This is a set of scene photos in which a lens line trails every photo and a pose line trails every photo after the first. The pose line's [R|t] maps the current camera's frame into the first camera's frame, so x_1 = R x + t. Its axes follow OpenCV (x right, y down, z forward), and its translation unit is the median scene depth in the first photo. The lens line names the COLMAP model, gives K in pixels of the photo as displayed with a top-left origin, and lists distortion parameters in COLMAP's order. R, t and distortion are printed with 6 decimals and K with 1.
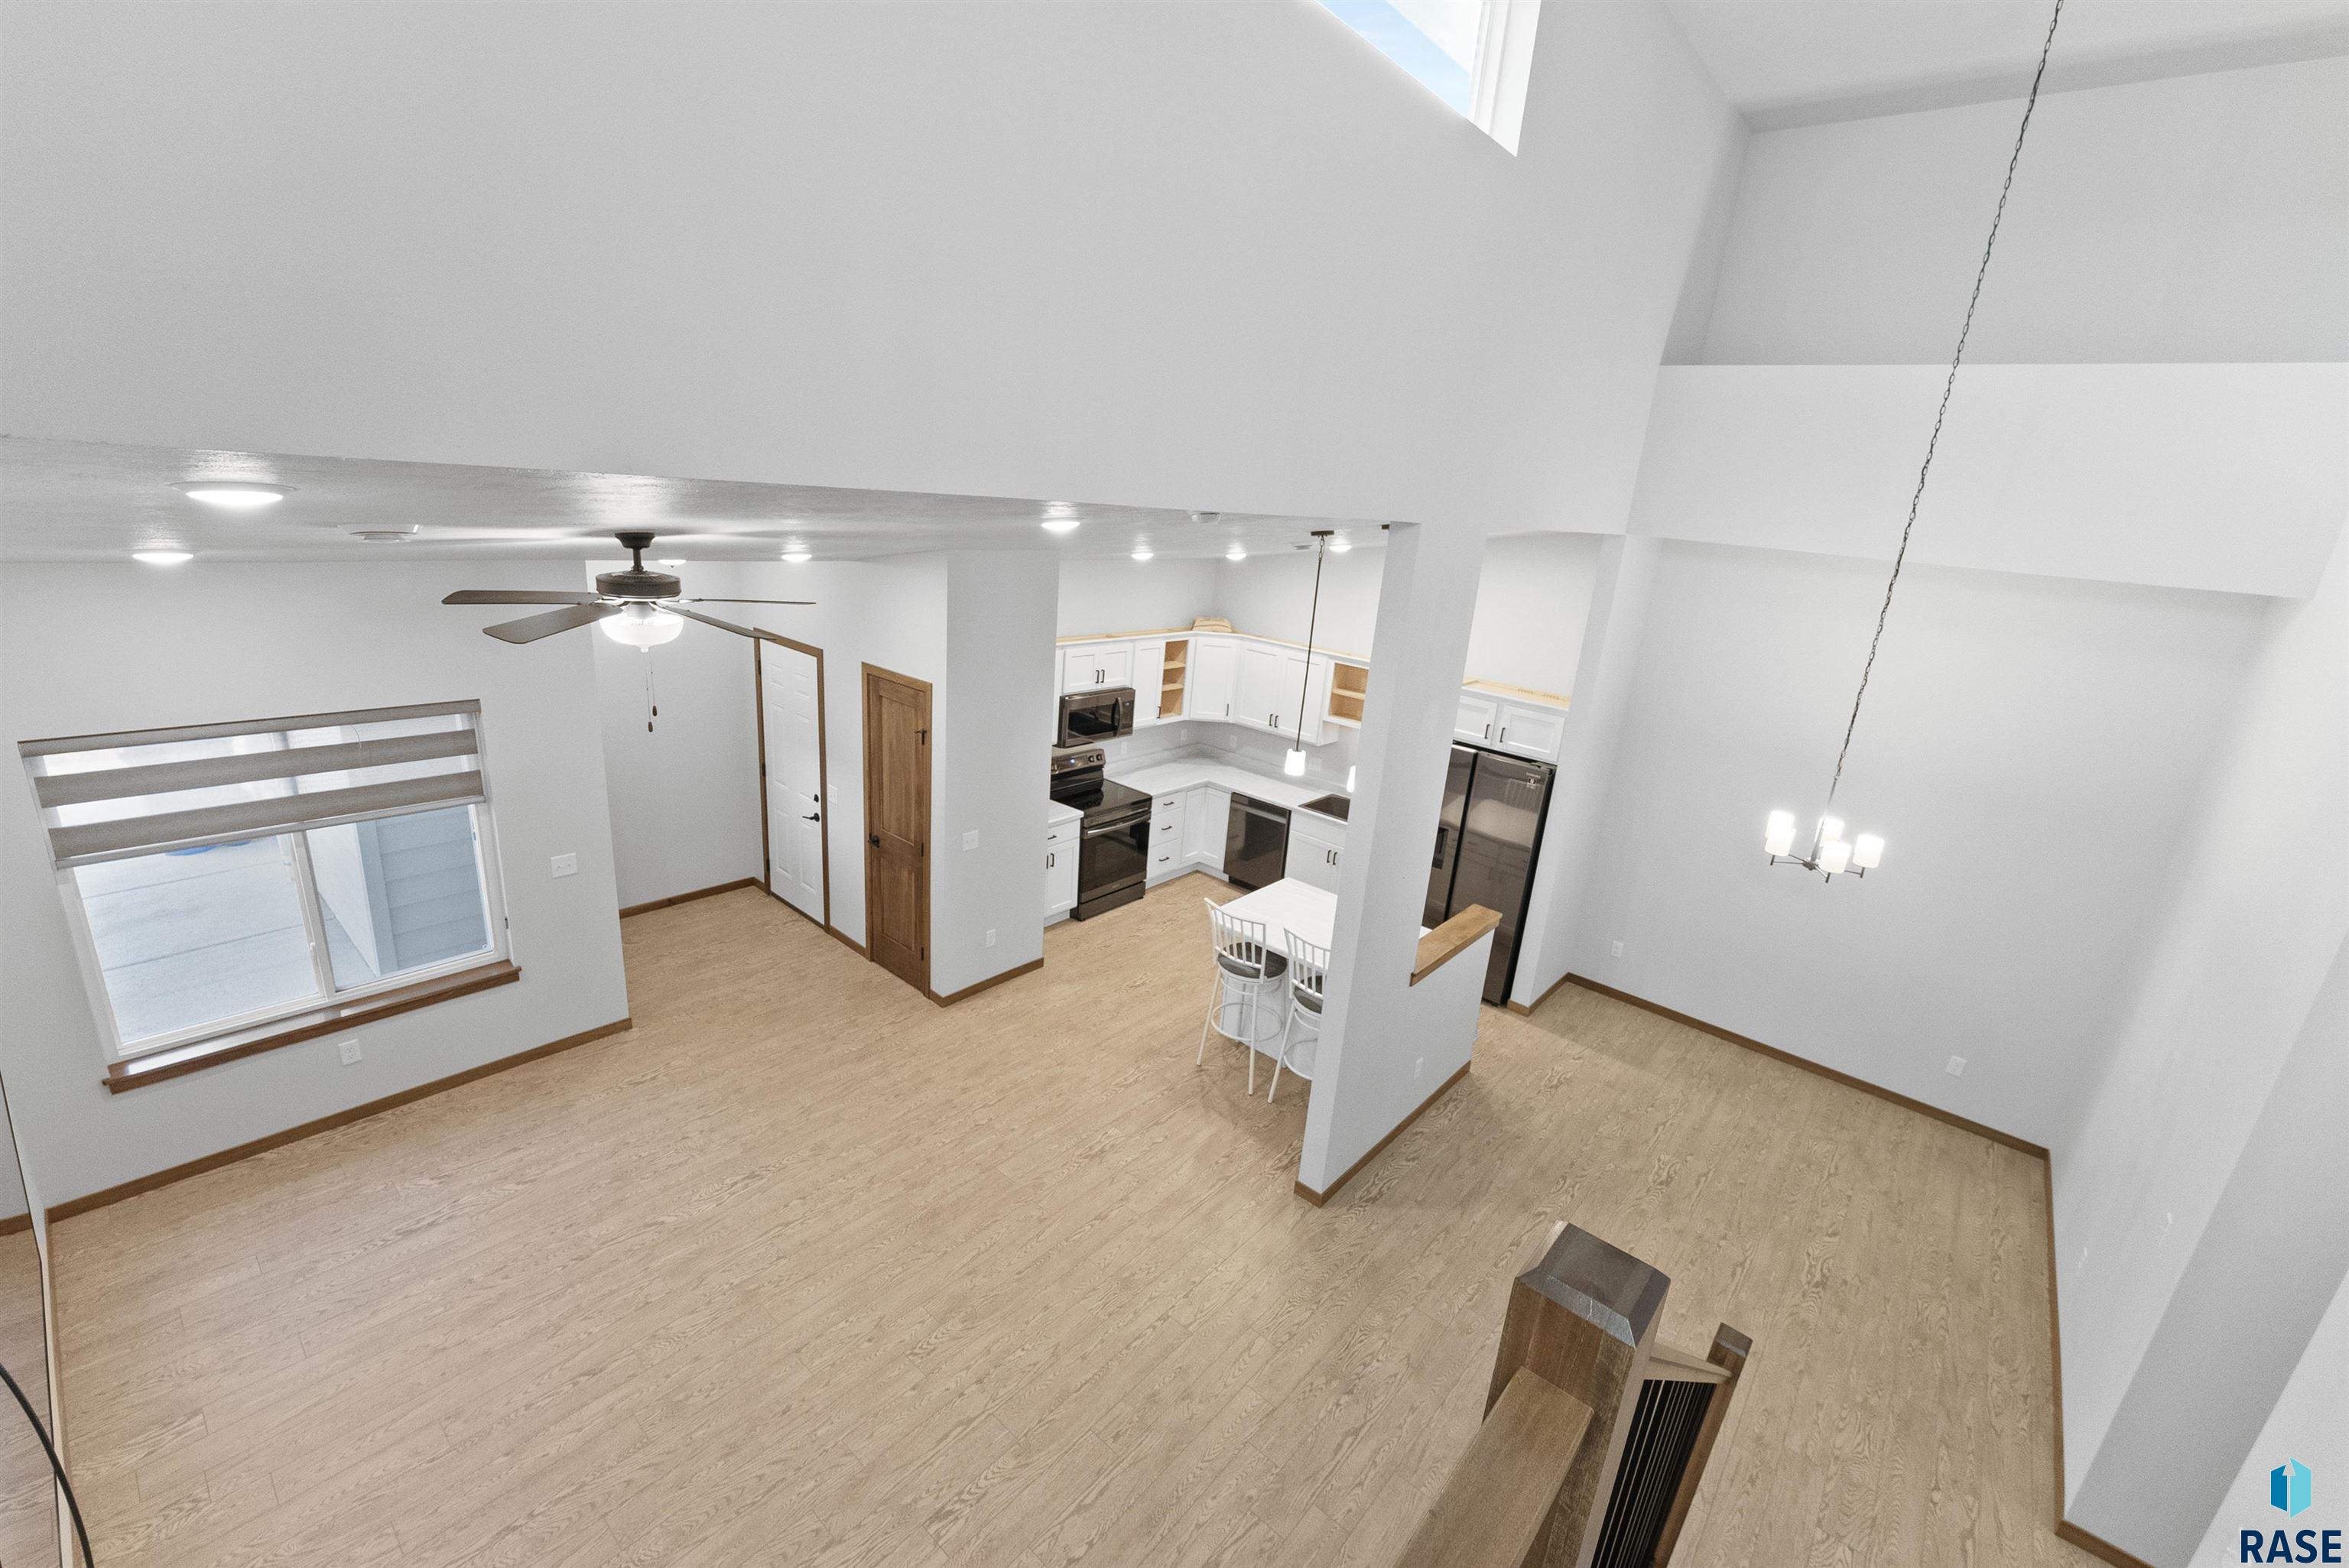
lens RADIAL K [[960.4, 0, 1174.5], [0, 960.4, 784.0], [0, 0, 1]] dist [0.000384, -0.000190]
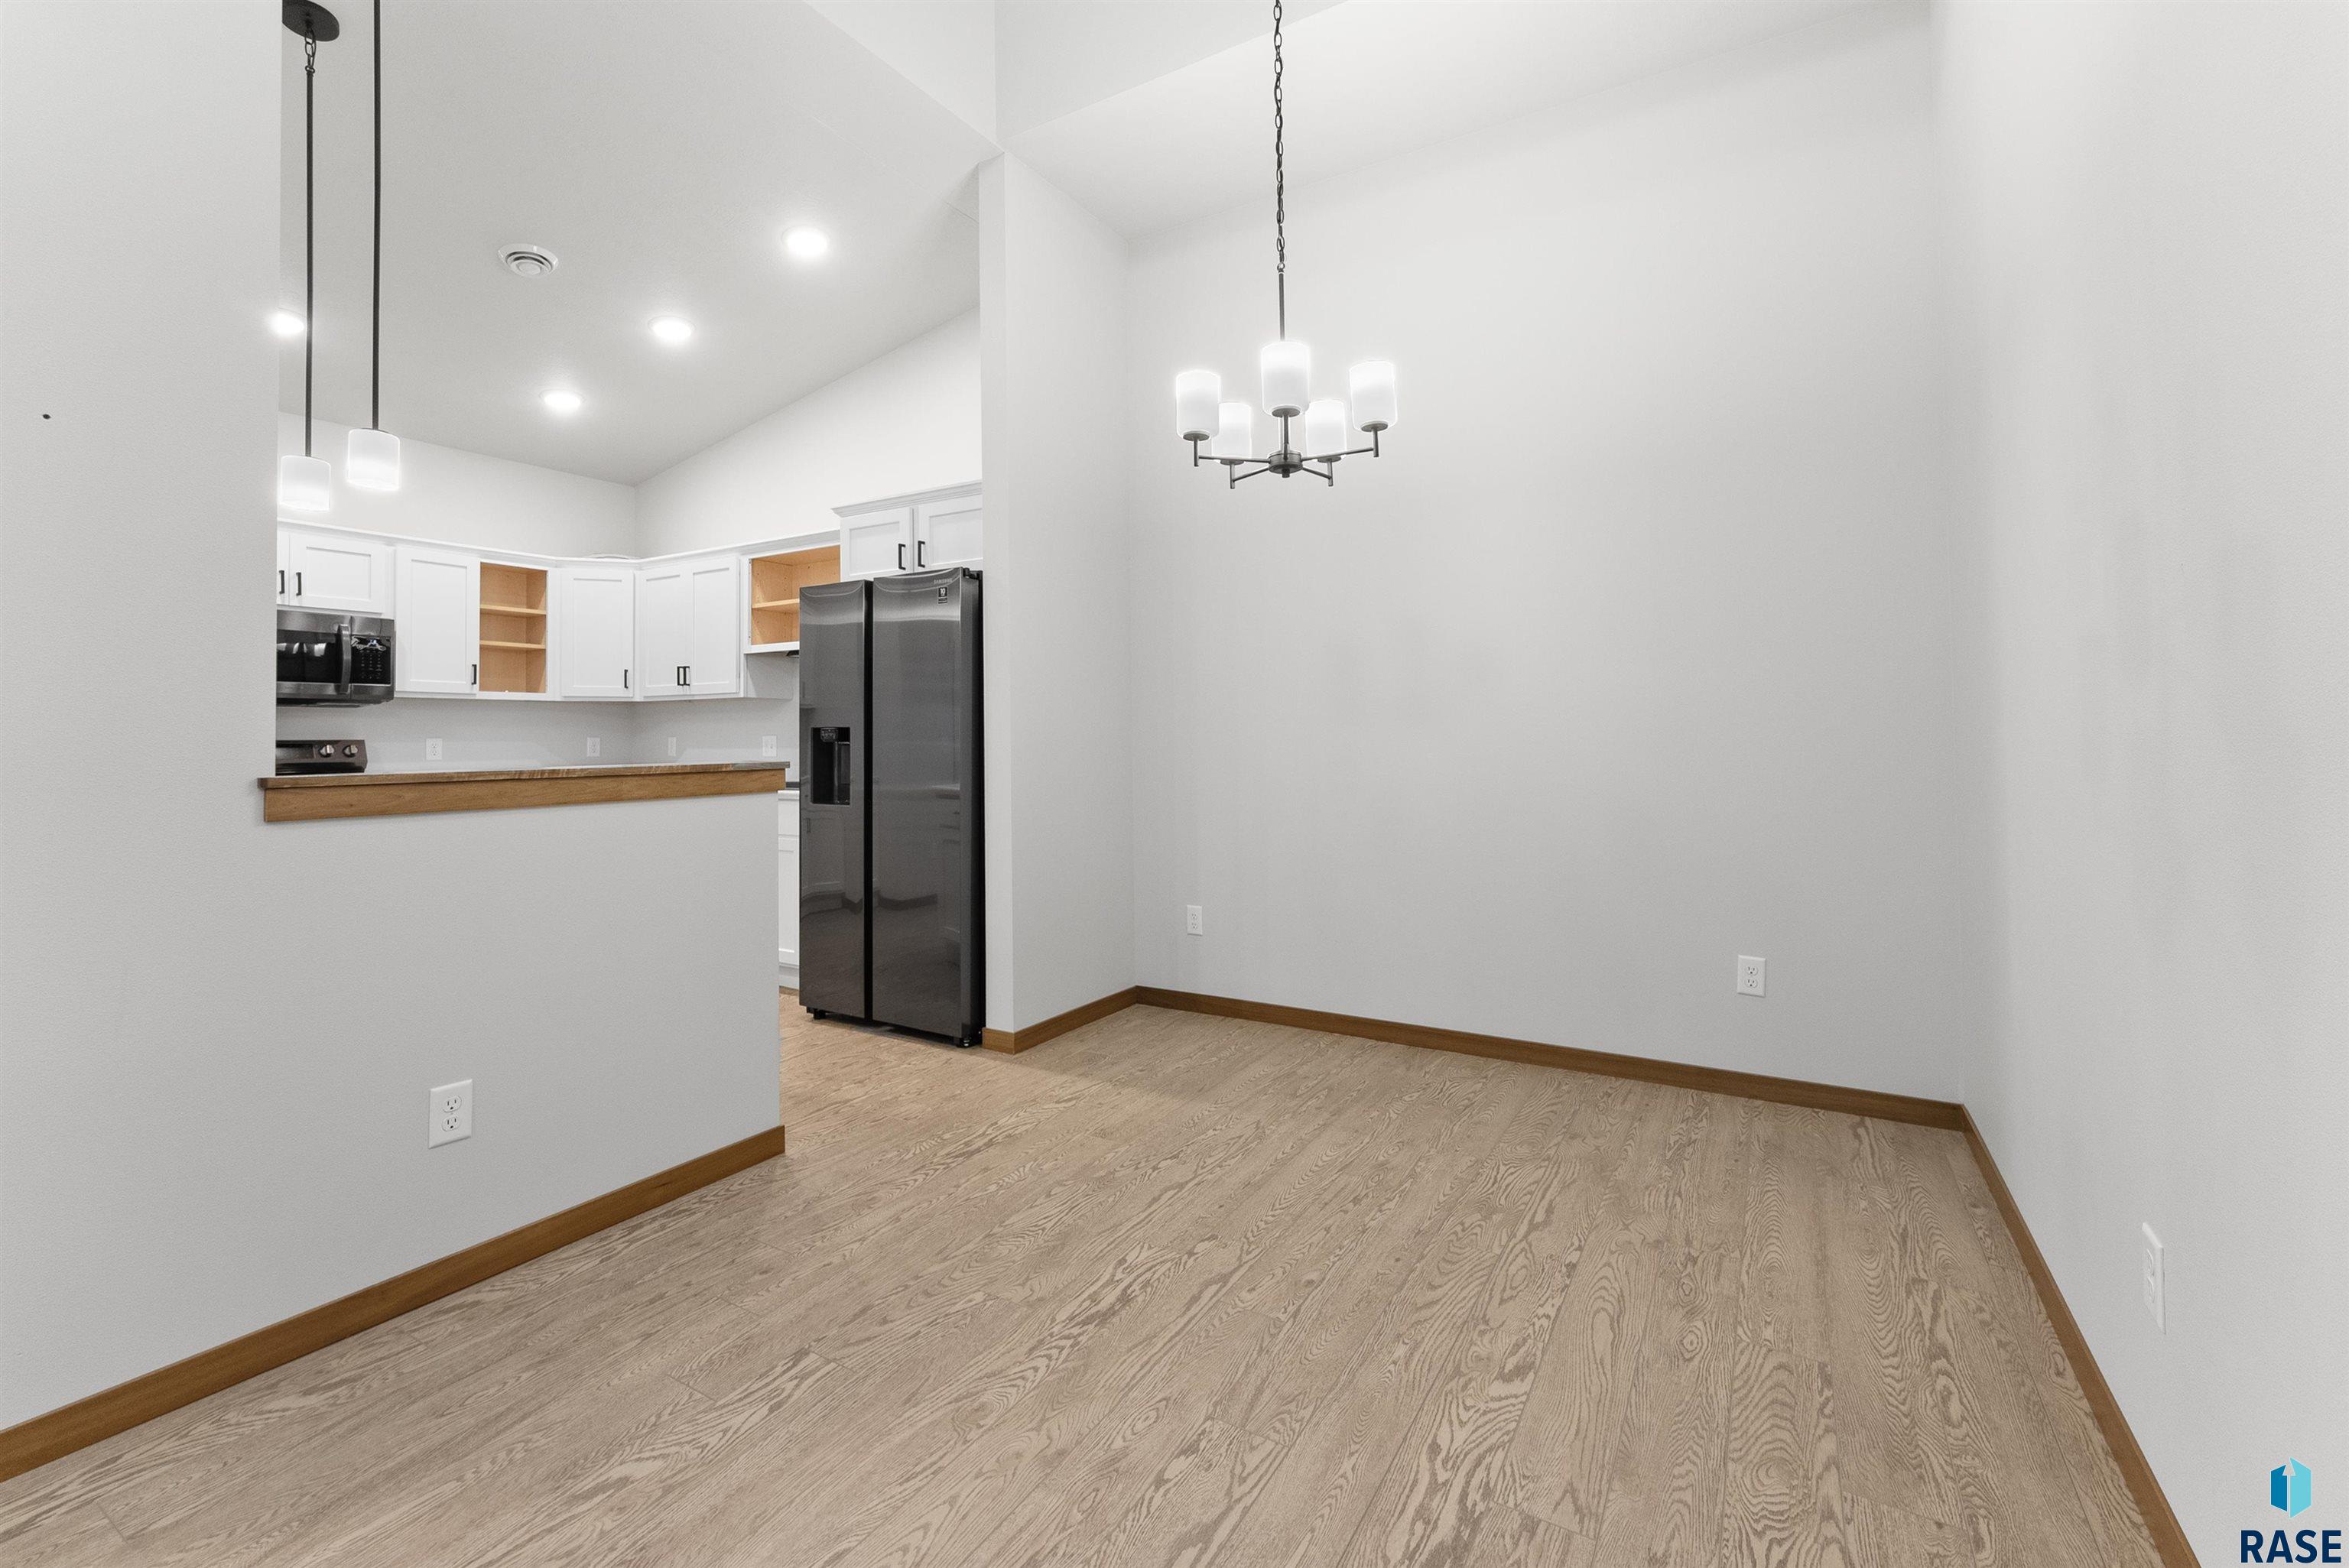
lens RADIAL K [[982.6, 0, 1189.5], [0, 982.6, 744.4], [0, 0, 1]] dist [0.001500, -0.000431]
pose [[0.980993, -0.091670, 0.171027, 0.466429], [0.137094, 0.951175, -0.276534, 0.294967], [-0.137327, 0.294725, 0.945663, 0.538859]]
